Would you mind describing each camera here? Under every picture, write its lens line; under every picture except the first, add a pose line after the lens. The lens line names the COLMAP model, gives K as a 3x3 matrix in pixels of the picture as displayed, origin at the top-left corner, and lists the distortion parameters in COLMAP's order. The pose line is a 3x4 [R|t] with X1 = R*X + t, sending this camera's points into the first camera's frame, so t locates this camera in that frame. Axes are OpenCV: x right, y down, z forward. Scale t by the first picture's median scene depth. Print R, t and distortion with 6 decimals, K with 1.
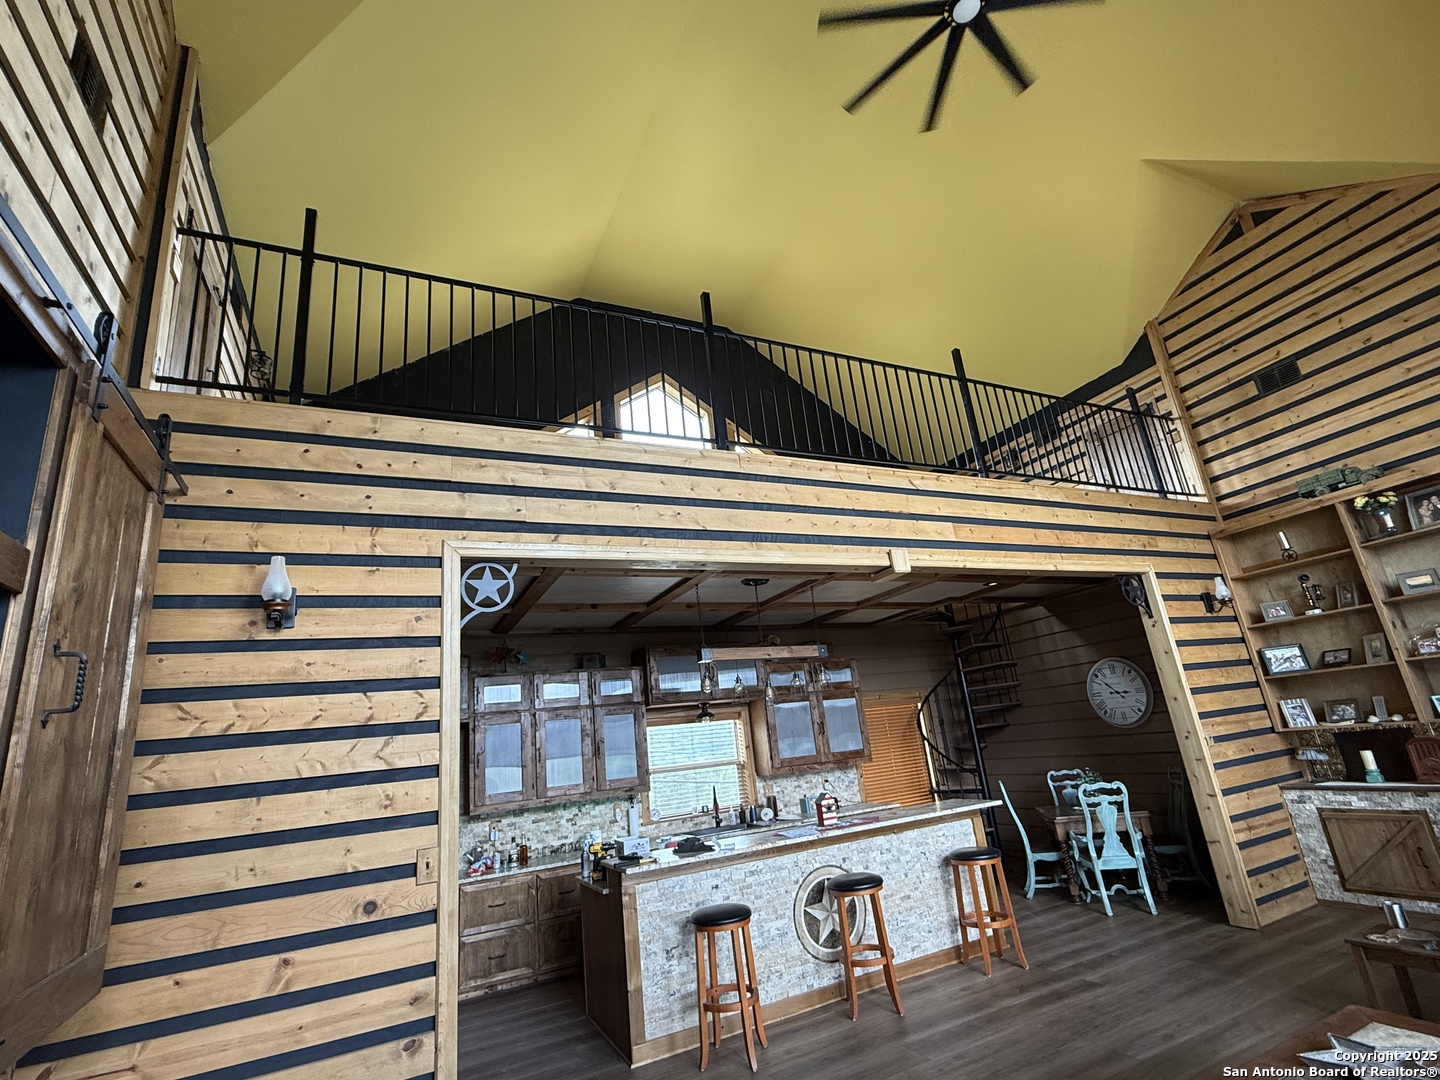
lens RADIAL K [[685.5, 0, 720.0], [0, 685.5, 540.0], [0, 0, 1]] dist [0.002522, 0.000788]
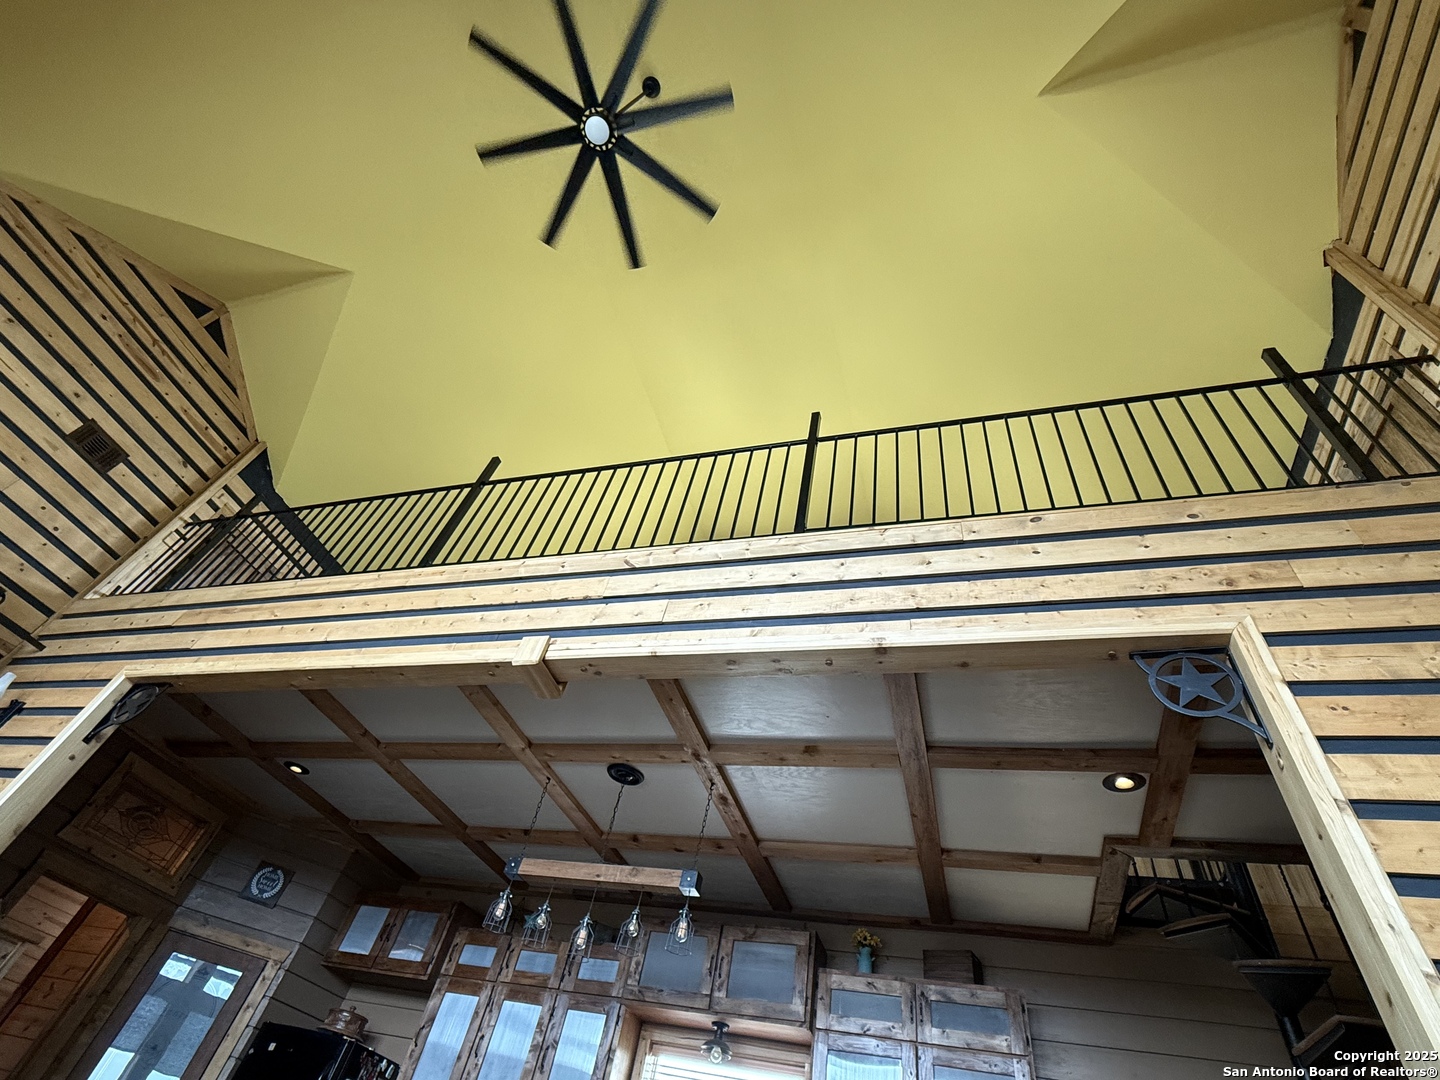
lens RADIAL K [[685.5, 0, 720.0], [0, 685.5, 540.0], [0, 0, 1]] dist [0.002522, 0.000788]
pose [[0.714000, -0.323567, -0.620893, 0.636759], [-0.046983, 0.862664, -0.503591, 0.200604], [0.698568, 0.388735, 0.600740, 0.502453]]
